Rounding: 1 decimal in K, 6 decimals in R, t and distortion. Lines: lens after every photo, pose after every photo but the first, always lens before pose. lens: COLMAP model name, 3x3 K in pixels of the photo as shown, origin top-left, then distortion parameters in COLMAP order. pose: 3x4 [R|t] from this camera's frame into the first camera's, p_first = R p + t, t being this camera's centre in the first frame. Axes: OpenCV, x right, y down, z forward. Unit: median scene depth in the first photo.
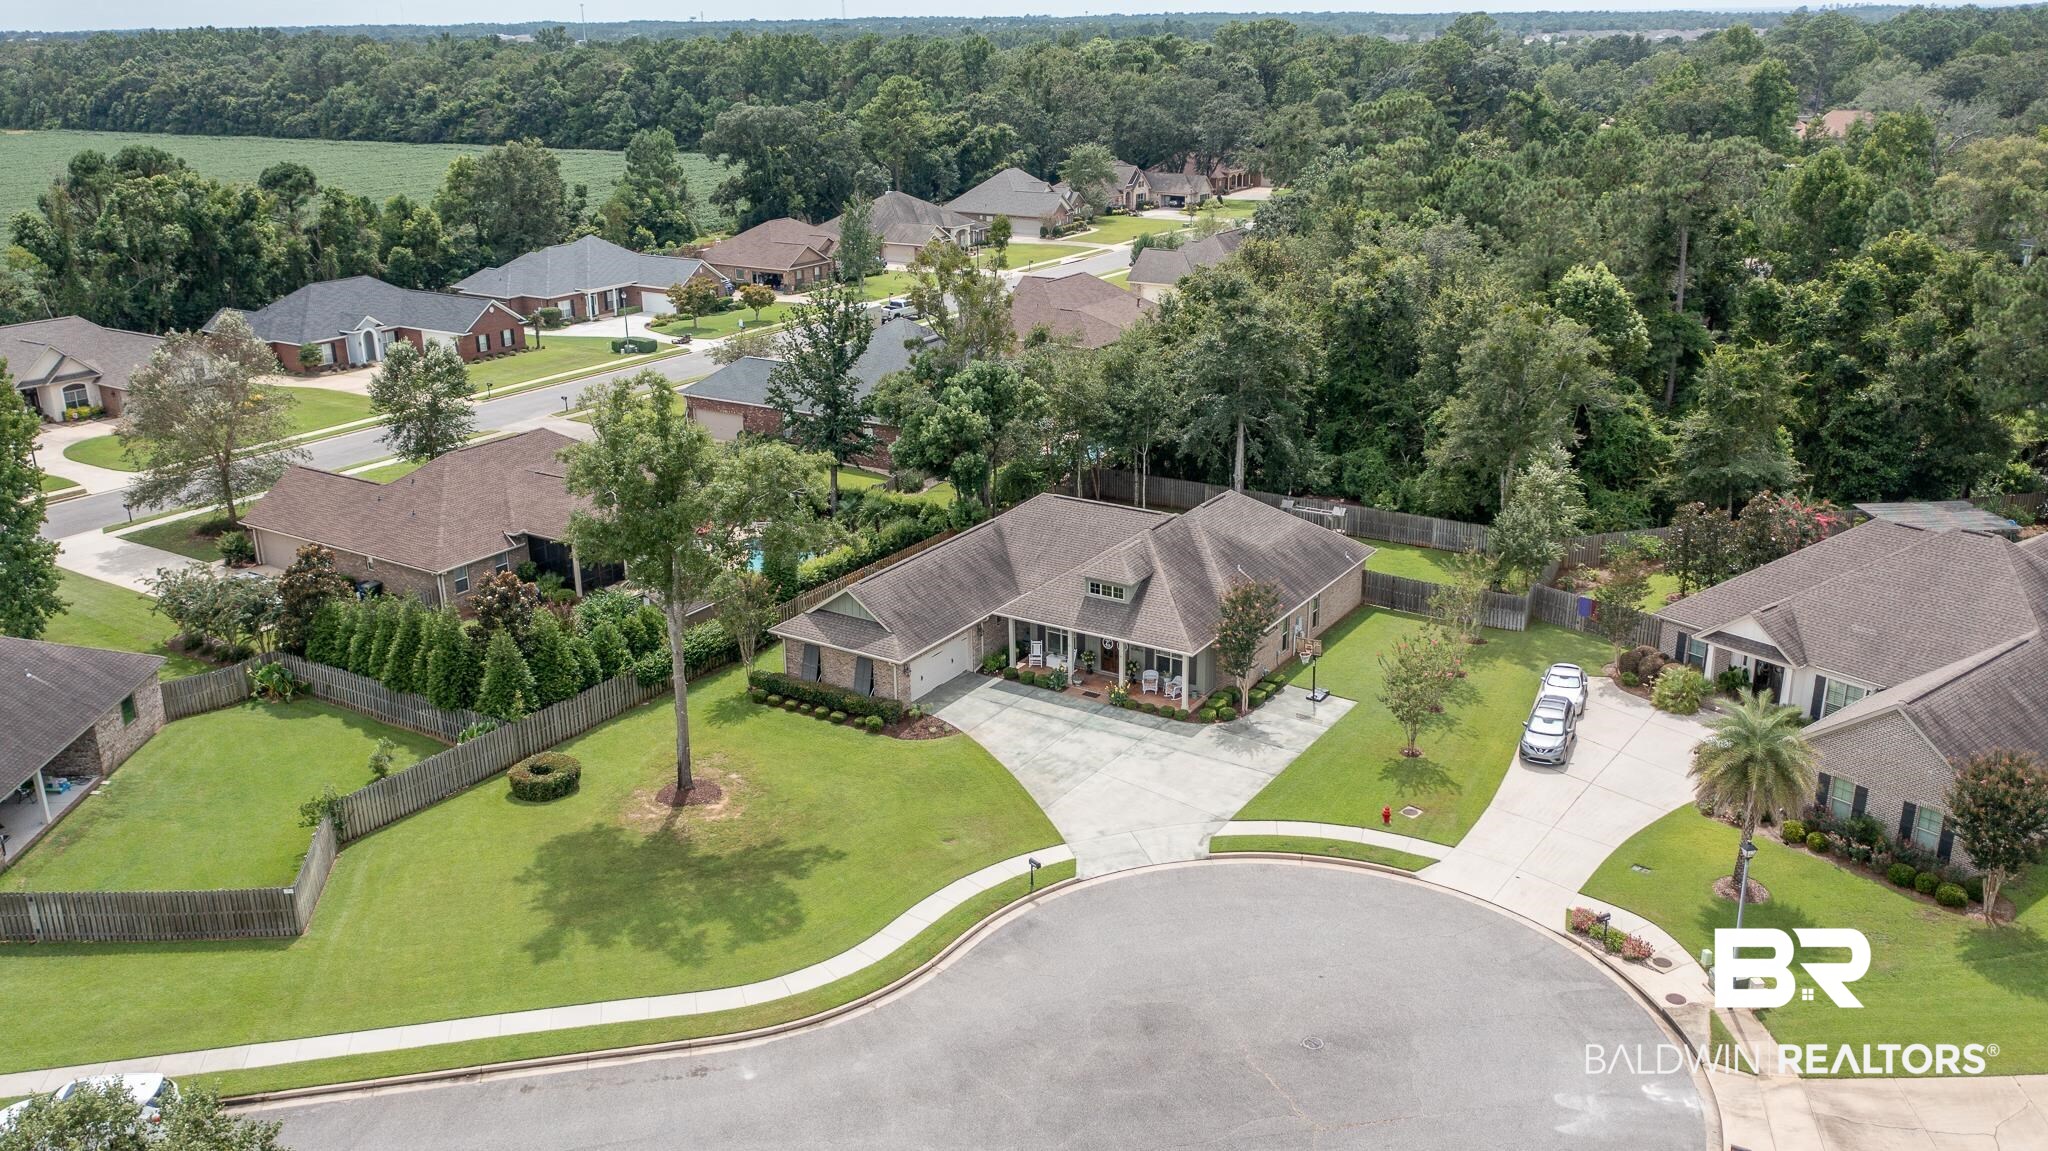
lens RADIAL K [[1628.9, 0, 1023.7], [0, 1628.9, 575.1], [0, 0, 1]] dist [0.016338, 0.006503]
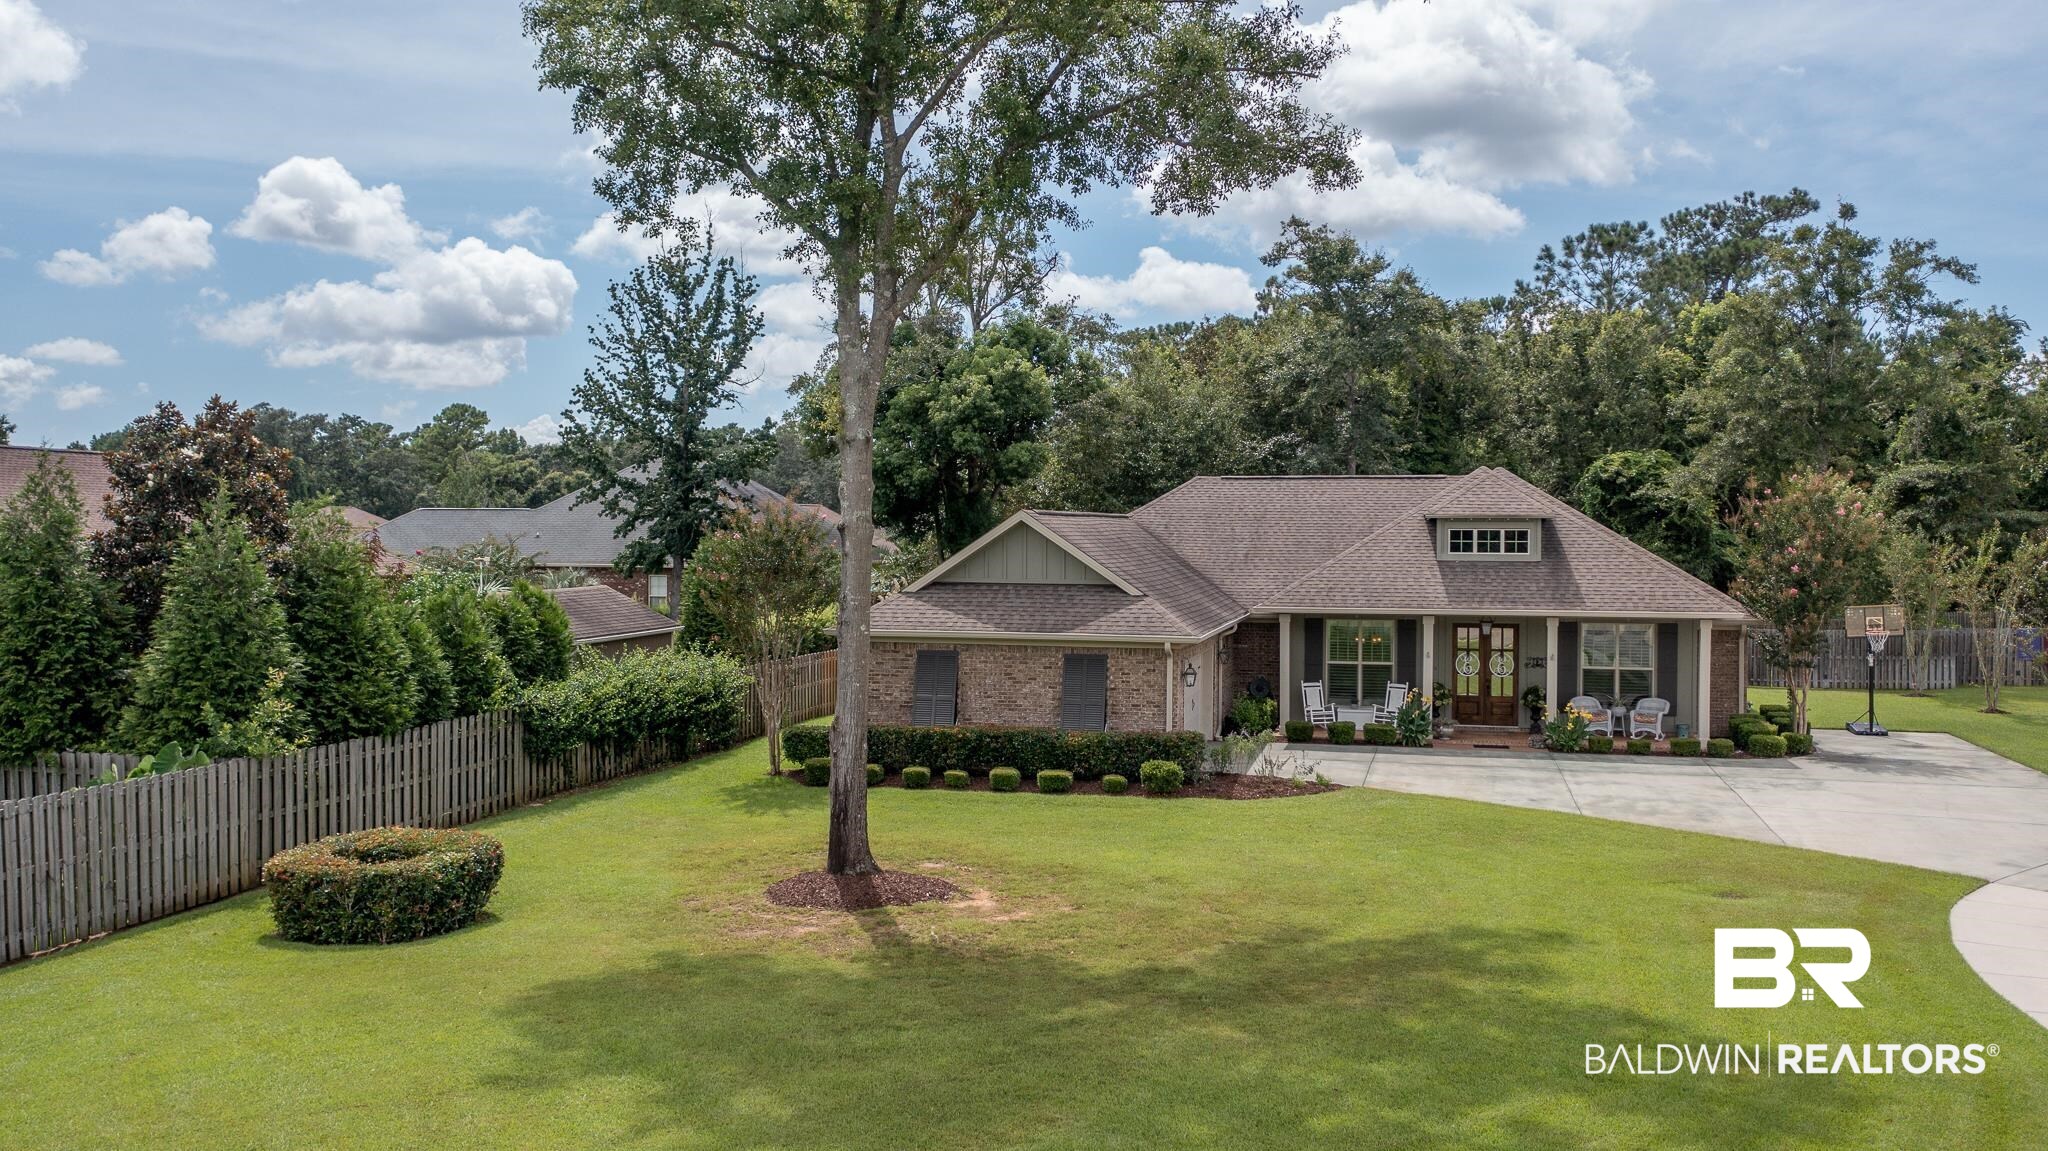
lens RADIAL K [[1628.9, 0, 1028.2], [0, 1628.9, 578.2], [0, 0, 1]] dist [0.016338, 0.006503]
pose [[0.947380, 0.009649, 0.319965, -0.252636], [0.083209, 0.957763, -0.275257, 0.151340], [-0.309107, 0.287397, 0.906563, 0.591899]]
